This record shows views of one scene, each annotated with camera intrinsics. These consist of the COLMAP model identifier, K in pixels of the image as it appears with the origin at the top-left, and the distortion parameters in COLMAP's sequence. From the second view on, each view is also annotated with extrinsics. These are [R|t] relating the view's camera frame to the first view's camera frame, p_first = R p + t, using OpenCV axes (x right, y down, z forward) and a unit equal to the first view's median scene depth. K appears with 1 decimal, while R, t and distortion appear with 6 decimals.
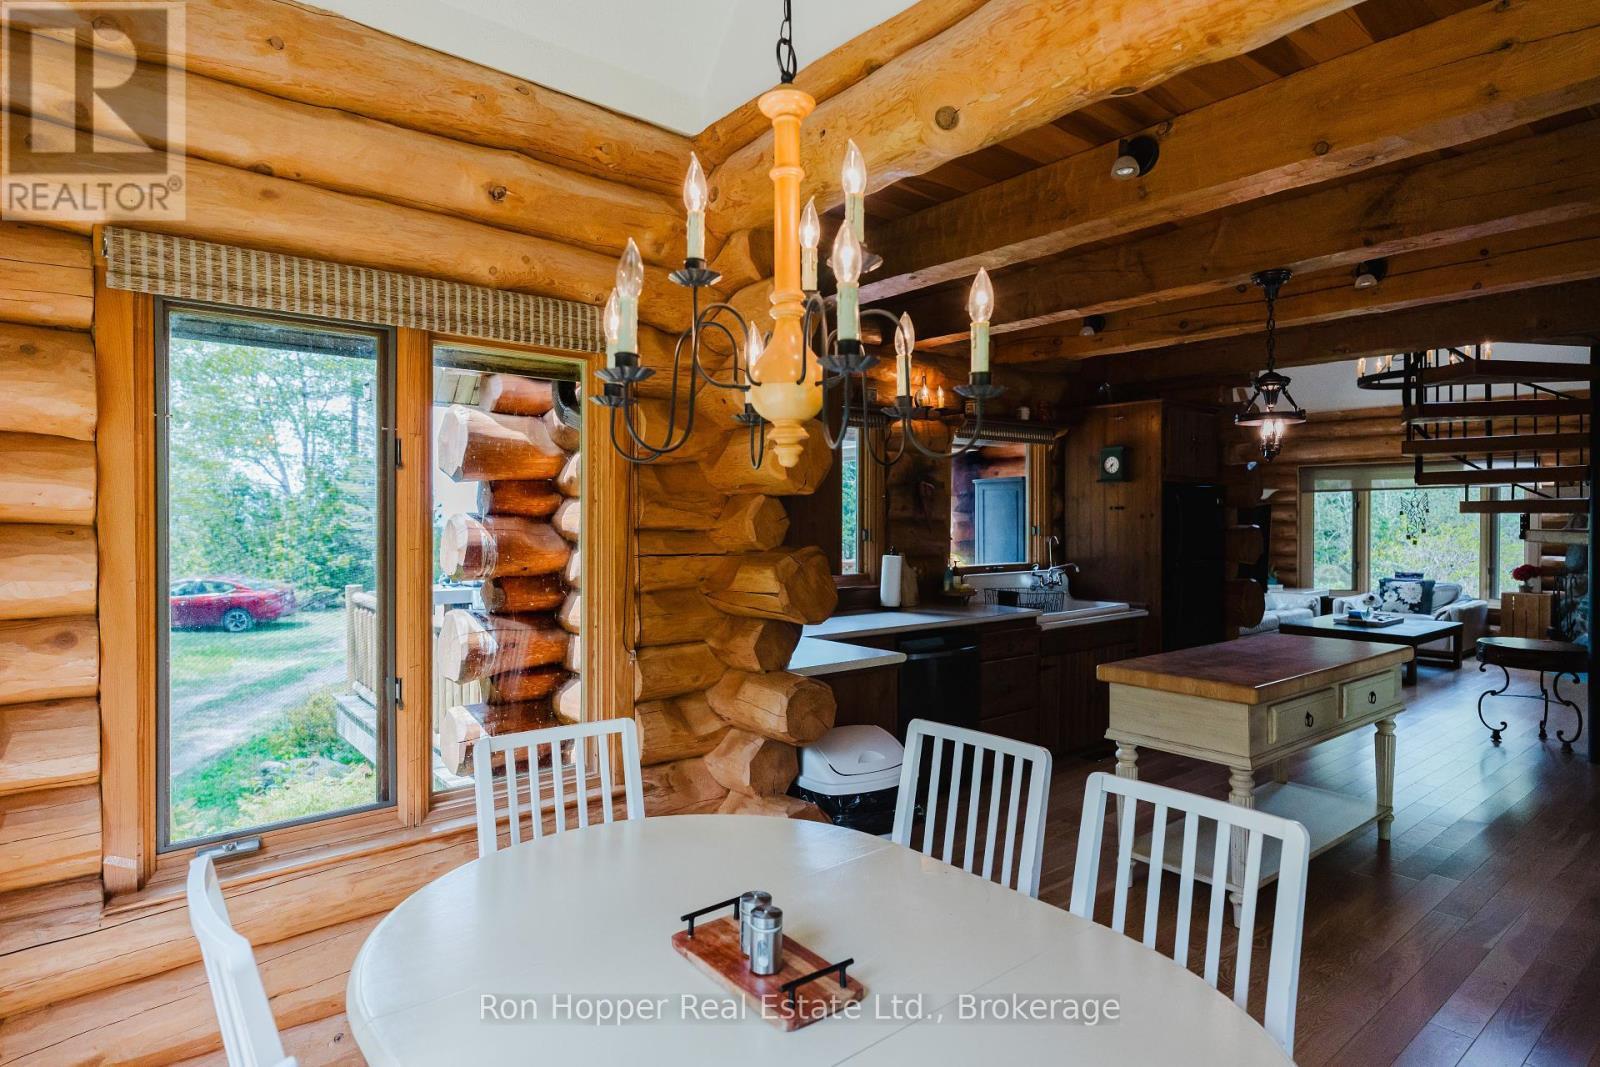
lens RADIAL K [[867.4, 0, 796.4], [0, 867.4, 515.2], [0, 0, 1]] dist [-0.001503, -0.000167]
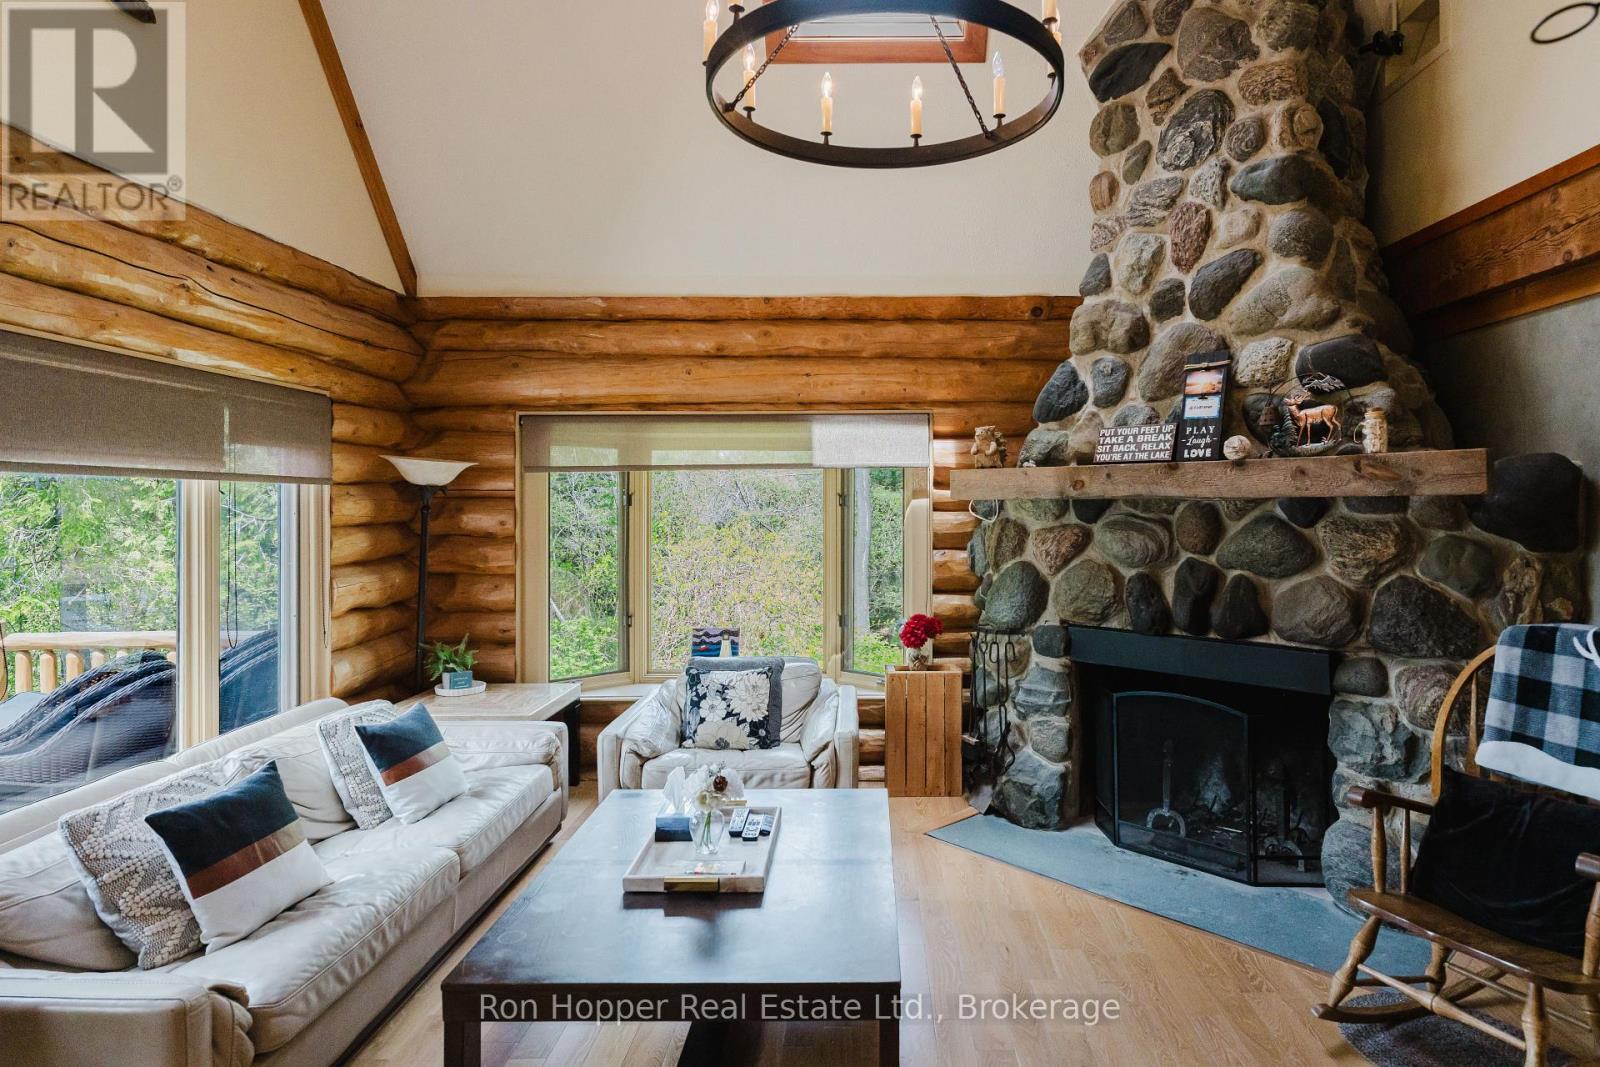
lens RADIAL K [[879.5, 0, 869.0], [0, 879.5, 500.1], [0, 0, 1]] dist [-0.001117, 0.001439]
pose [[0.619627, 0.000828, 0.784896, 0.349226], [0.002592, 0.999992, -0.003101, -0.009646], [-0.784892, 0.003956, 0.619619, 0.601259]]
